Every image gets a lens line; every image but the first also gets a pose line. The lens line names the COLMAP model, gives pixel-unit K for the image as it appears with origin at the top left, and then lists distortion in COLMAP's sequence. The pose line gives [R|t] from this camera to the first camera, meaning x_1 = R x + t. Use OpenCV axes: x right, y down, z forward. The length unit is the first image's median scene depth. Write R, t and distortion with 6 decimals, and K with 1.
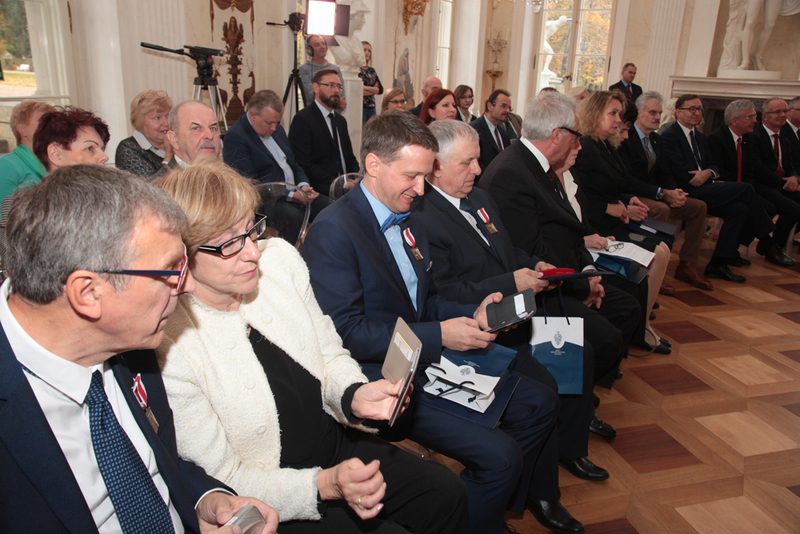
lens RADIAL K [[615.0, 0, 394.9], [0, 615.0, 264.4], [0, 0, 1]] dist [-0.011961, 0.008484]
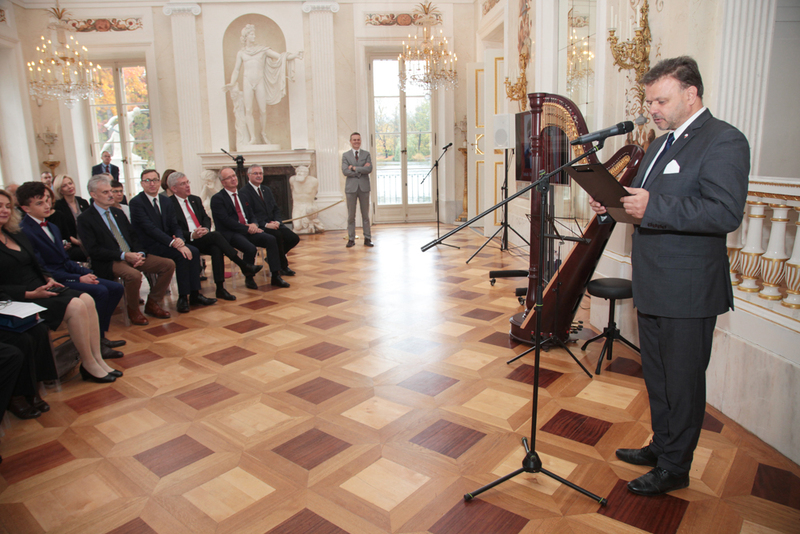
lens RADIAL K [[548.8, 0, 398.0], [0, 548.8, 276.7], [0, 0, 1]] dist [-0.121498, 0.065964]
pose [[0.820423, -0.184619, 0.541131, 0.145285], [0.223207, 0.974753, -0.005852, 0.029889], [-0.526389, 0.125585, 0.840918, -0.089375]]
